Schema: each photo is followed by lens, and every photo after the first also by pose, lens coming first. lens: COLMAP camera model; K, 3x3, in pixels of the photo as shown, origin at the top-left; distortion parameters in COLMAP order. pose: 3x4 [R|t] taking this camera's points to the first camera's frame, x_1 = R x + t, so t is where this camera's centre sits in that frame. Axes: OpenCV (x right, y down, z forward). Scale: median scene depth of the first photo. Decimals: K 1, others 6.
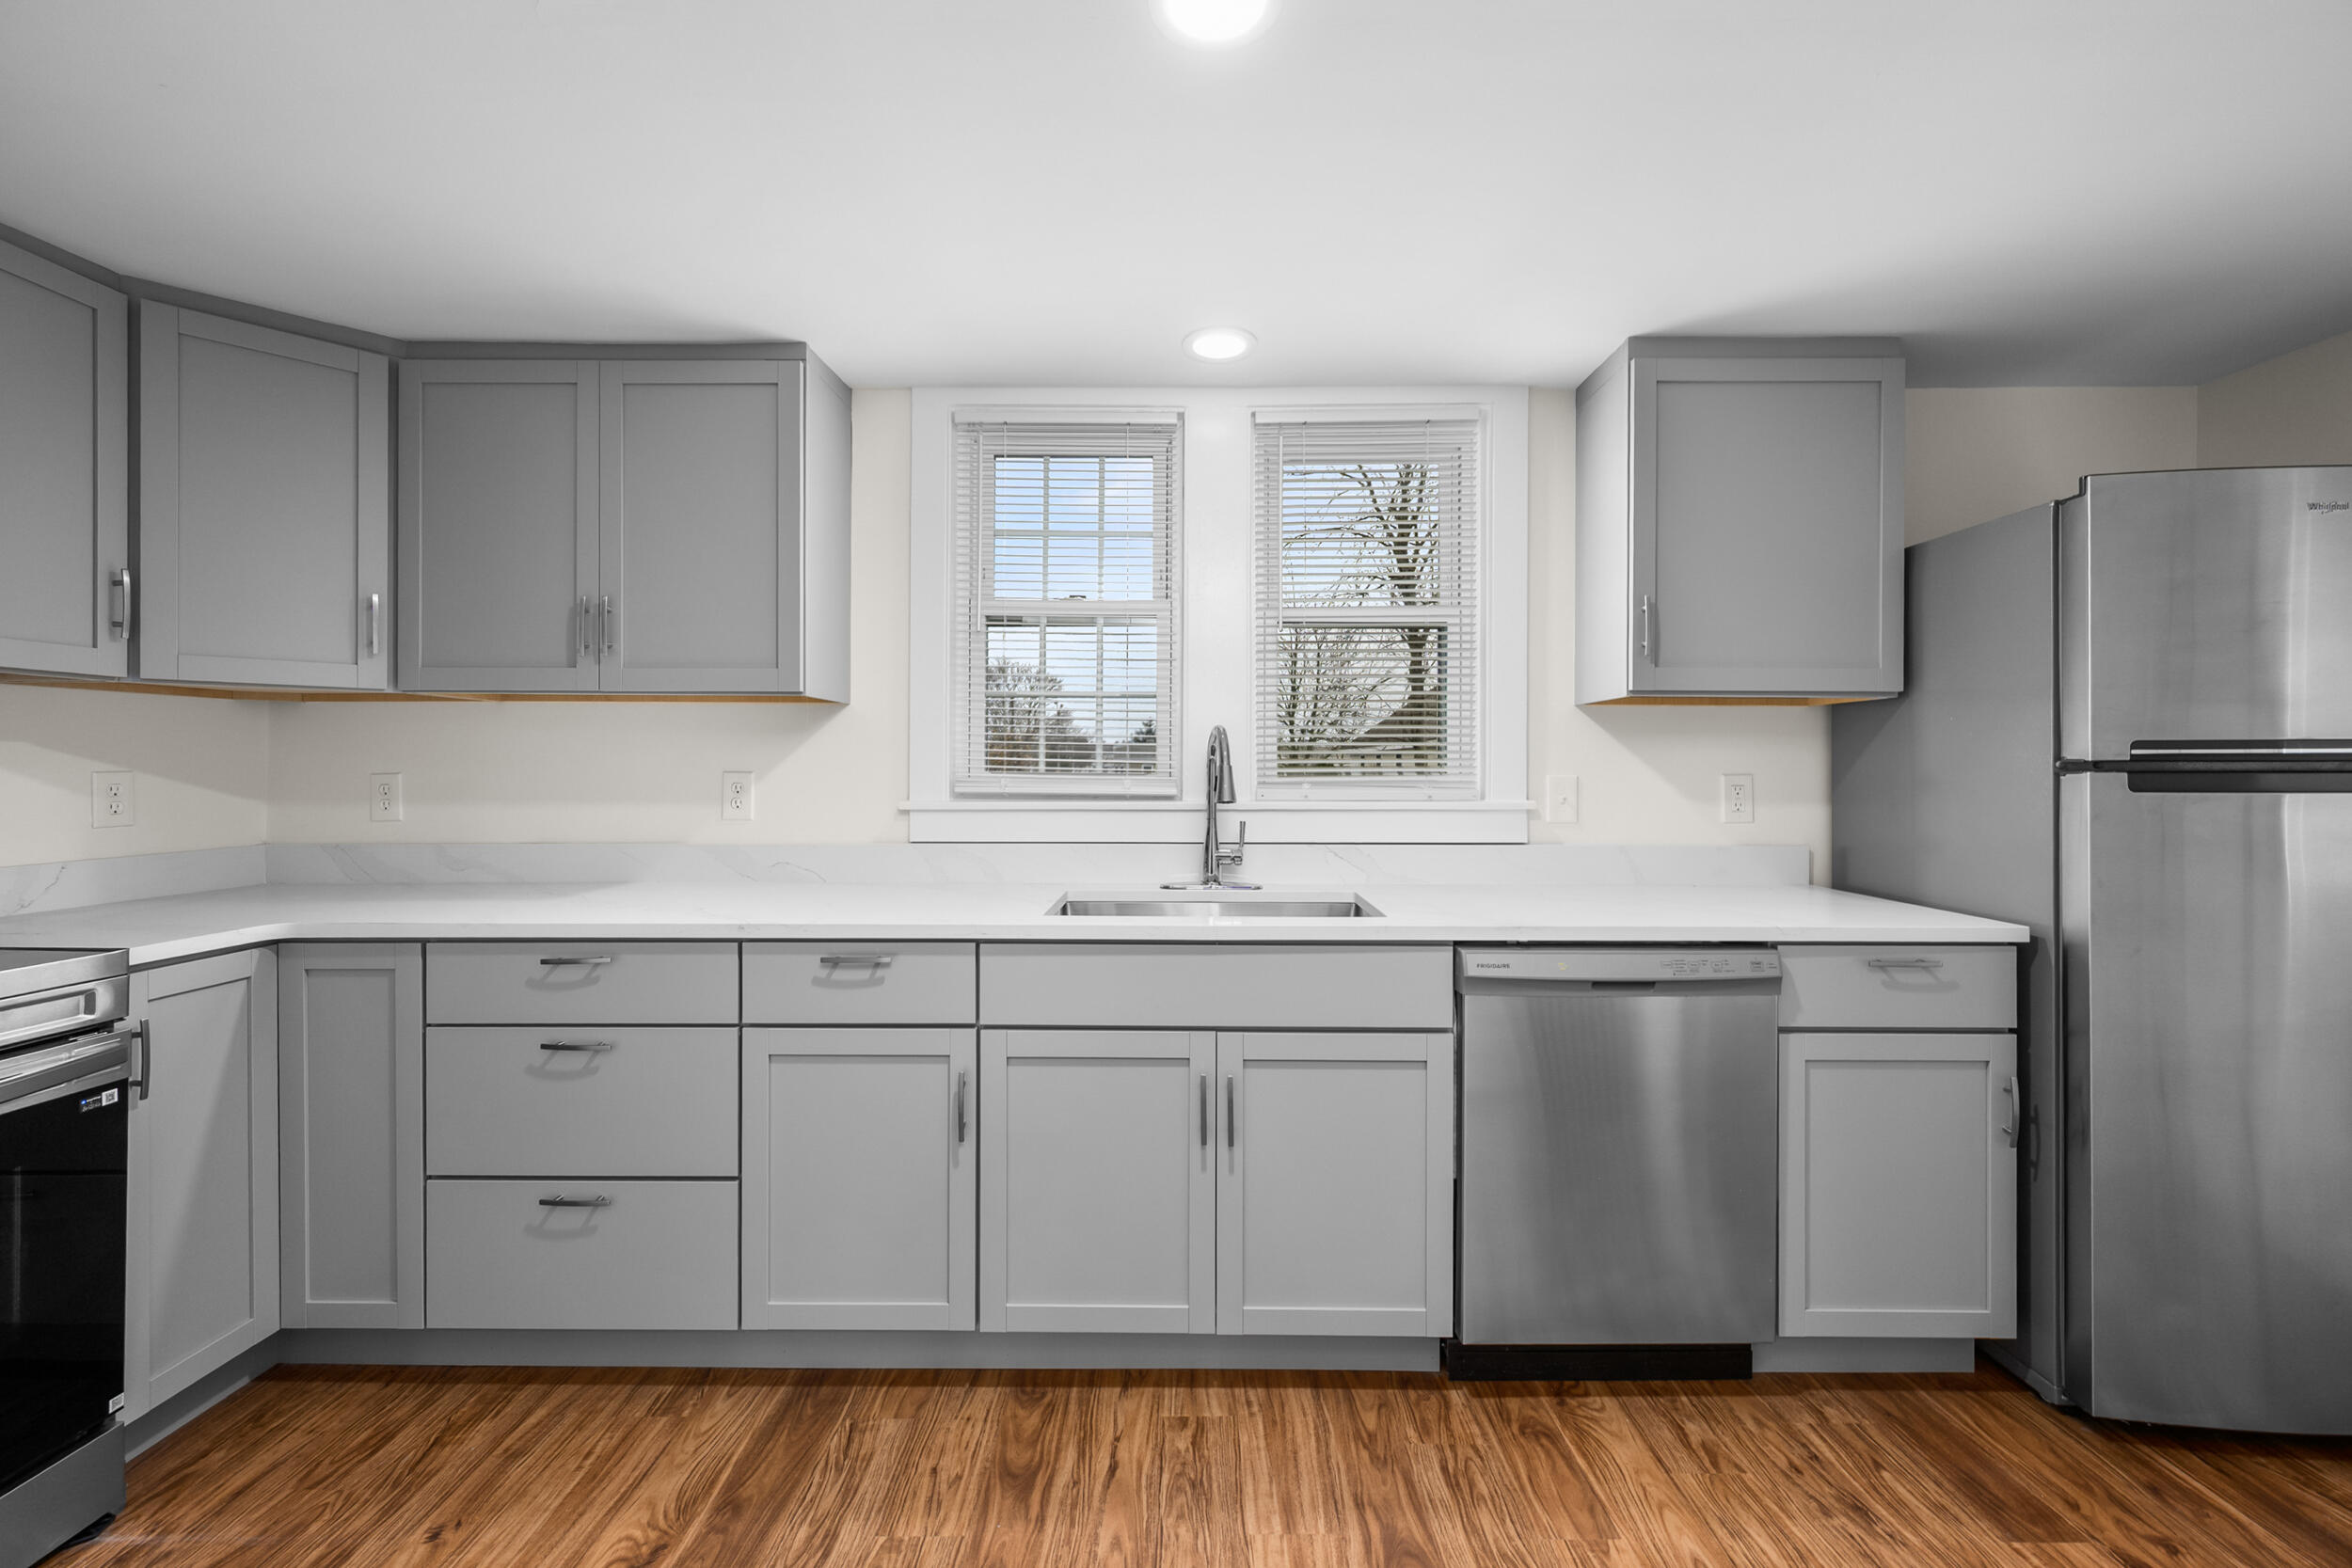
lens RADIAL K [[959.7, 0, 1178.3], [0, 959.7, 760.9], [0, 0, 1]] dist [0.004053, 0.000247]
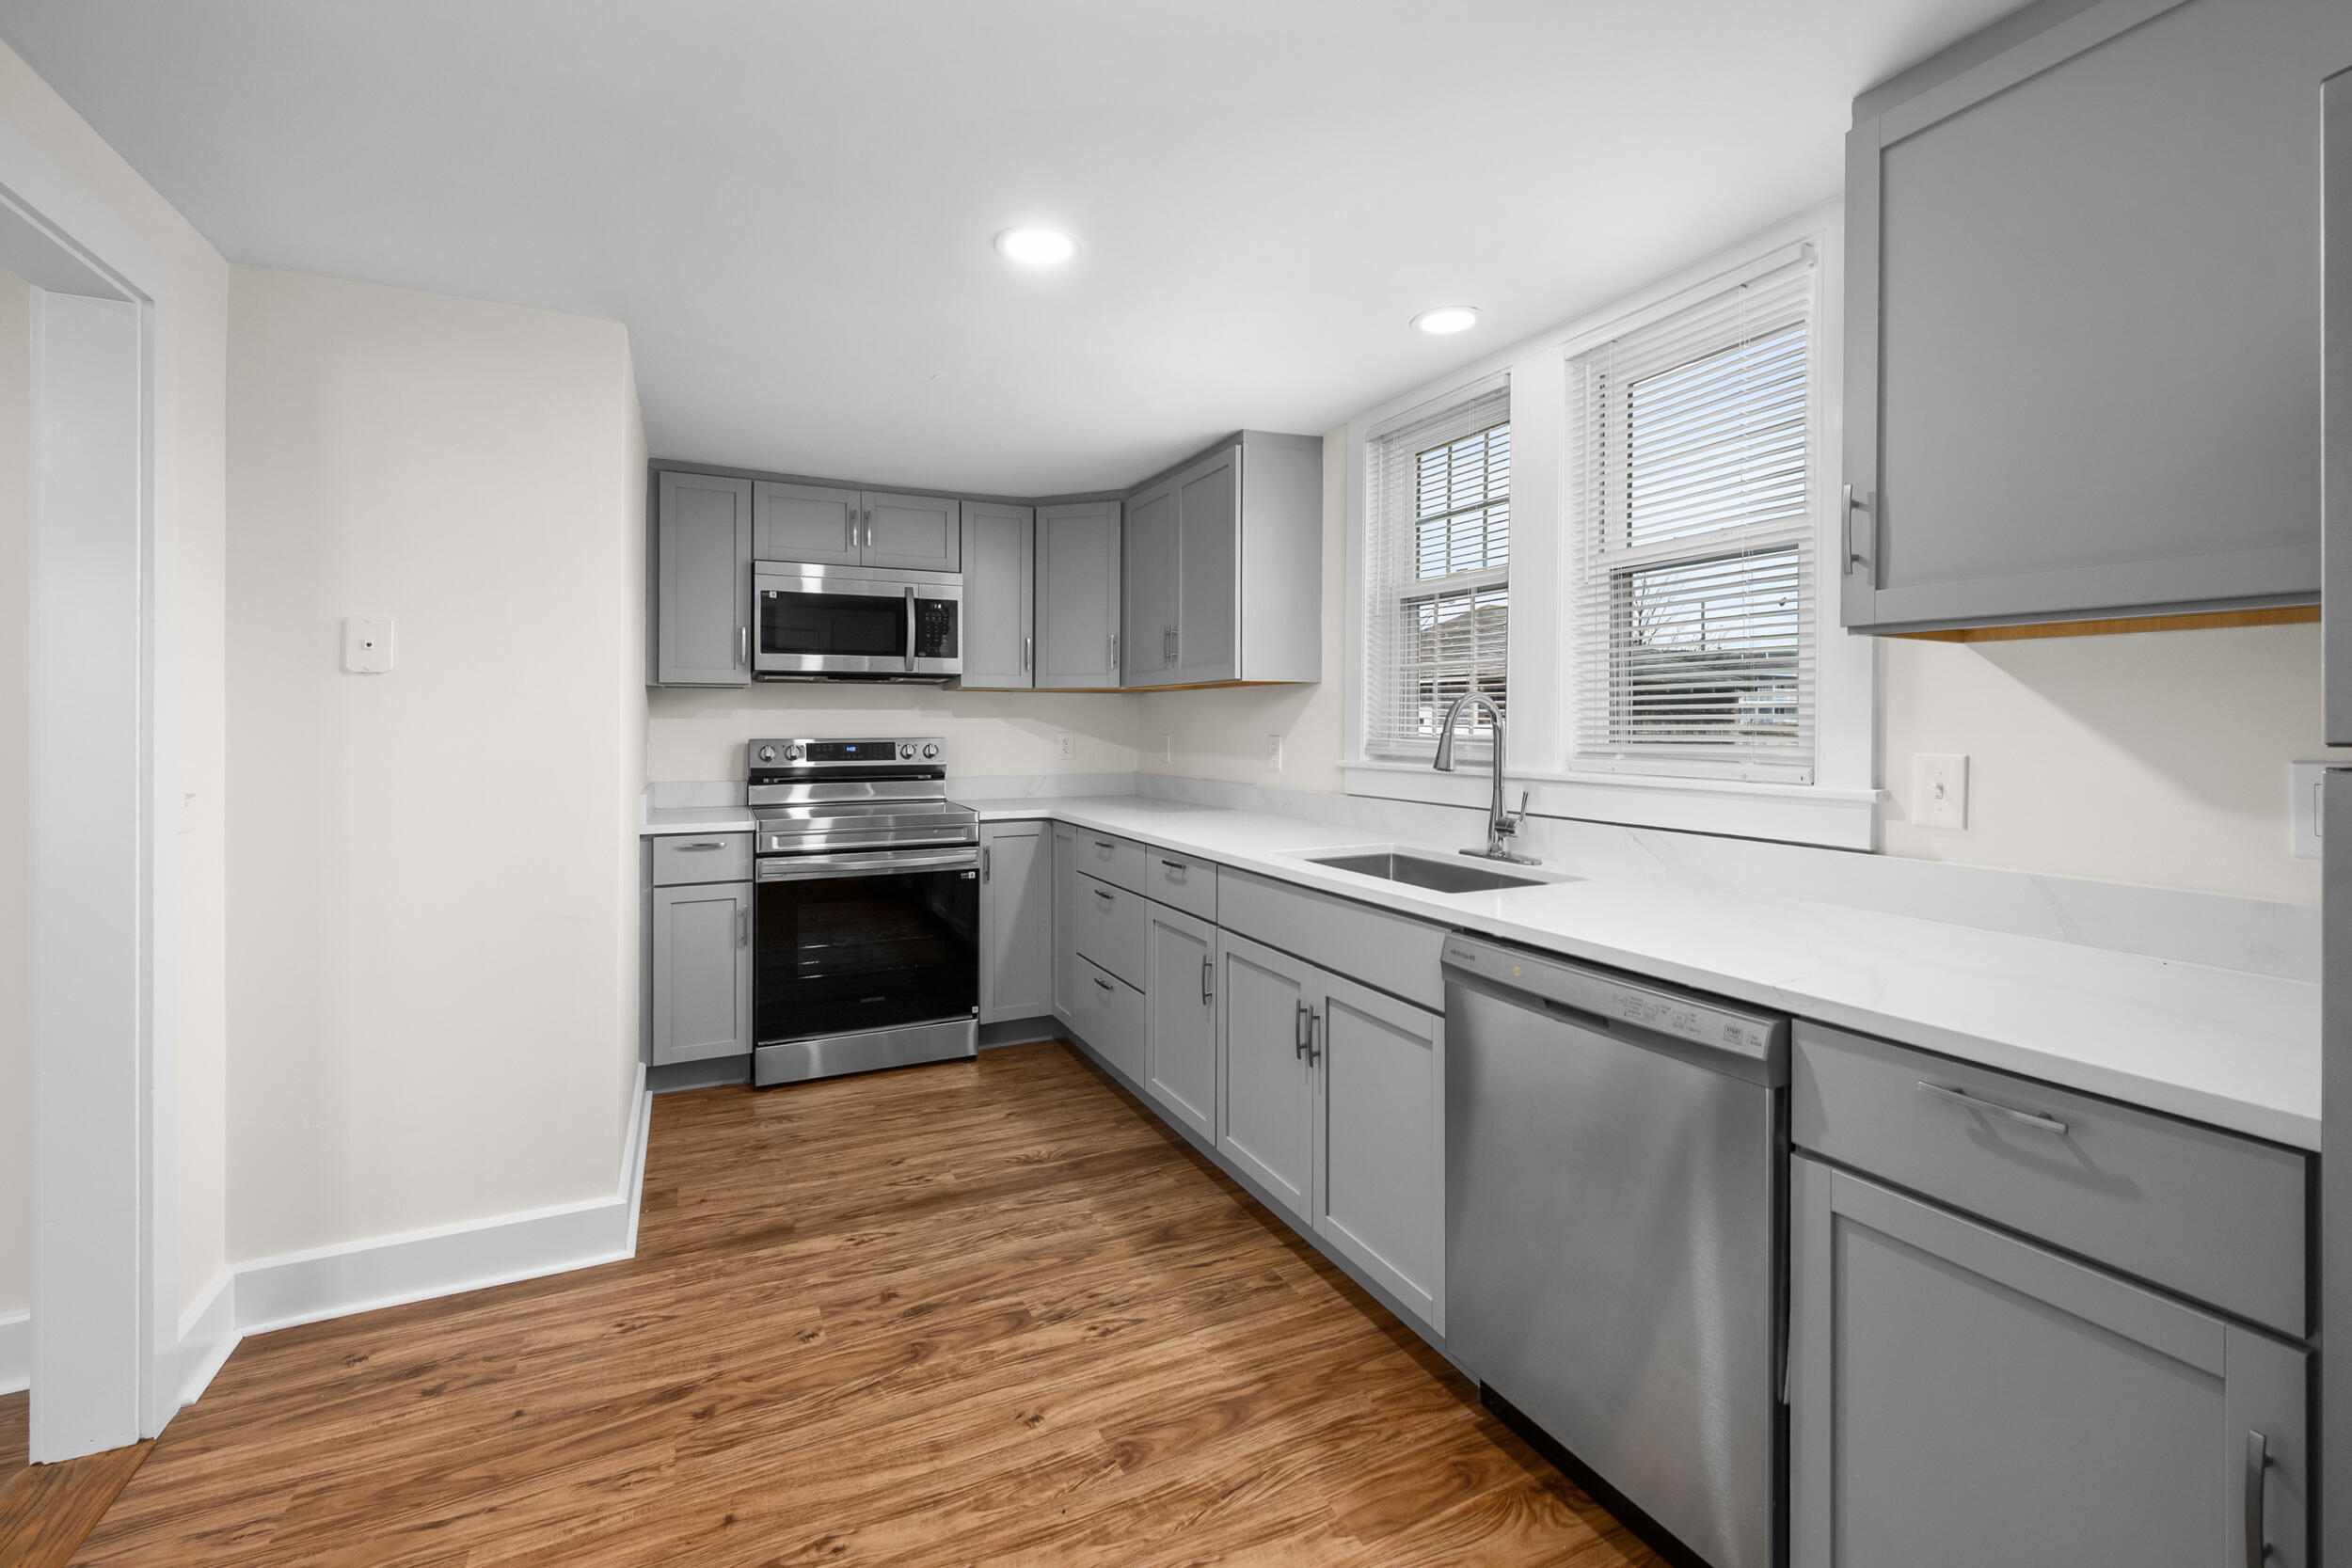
lens RADIAL K [[1014.5, 0, 1166.1], [0, 1014.5, 716.4], [0, 0, 1]] dist [0.003233, 0.000240]
pose [[0.429799, -0.006742, -0.902899, 1.086219], [0.005031, 0.999974, -0.005072, -0.012252], [0.902910, -0.002363, 0.429822, 0.325471]]
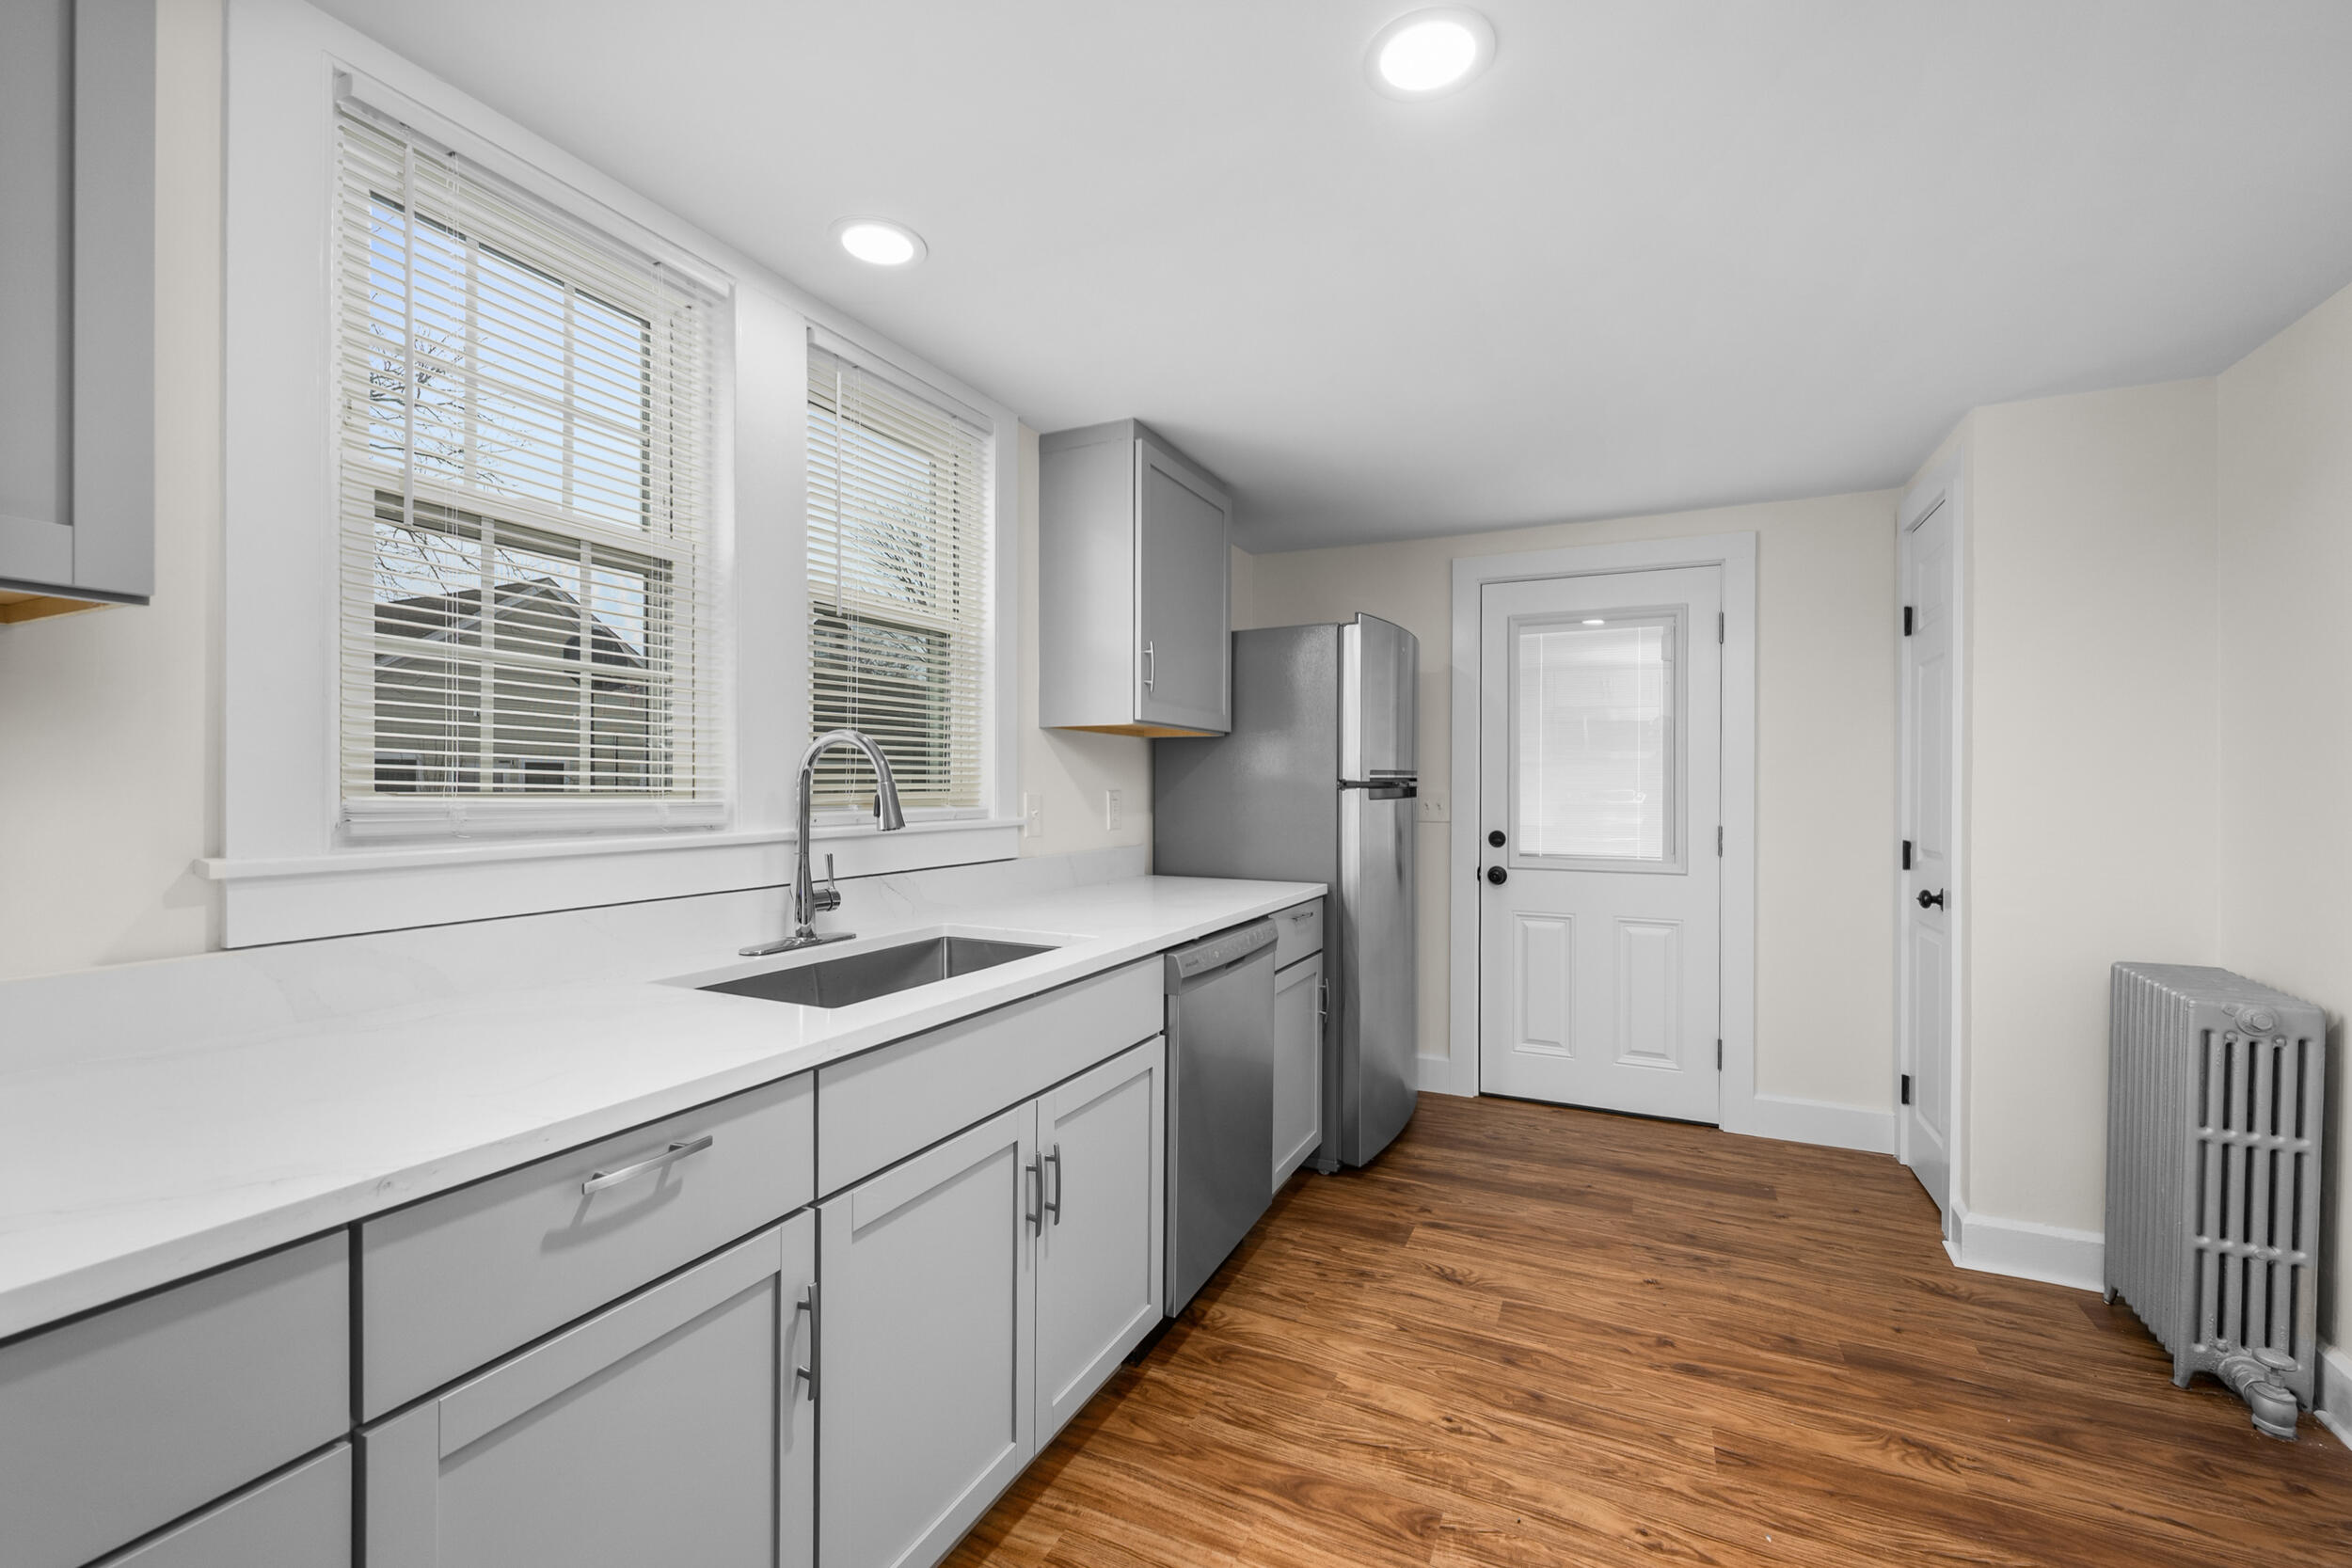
lens RADIAL K [[975.0, 0, 1194.1], [0, 975.0, 781.8], [0, 0, 1]] dist [0.004106, 0.000008]
pose [[0.416906, 0.001660, 0.908948, -0.698685], [-0.008318, 0.999963, 0.001989, -0.000023], [-0.908912, -0.008390, 0.416904, 0.527342]]
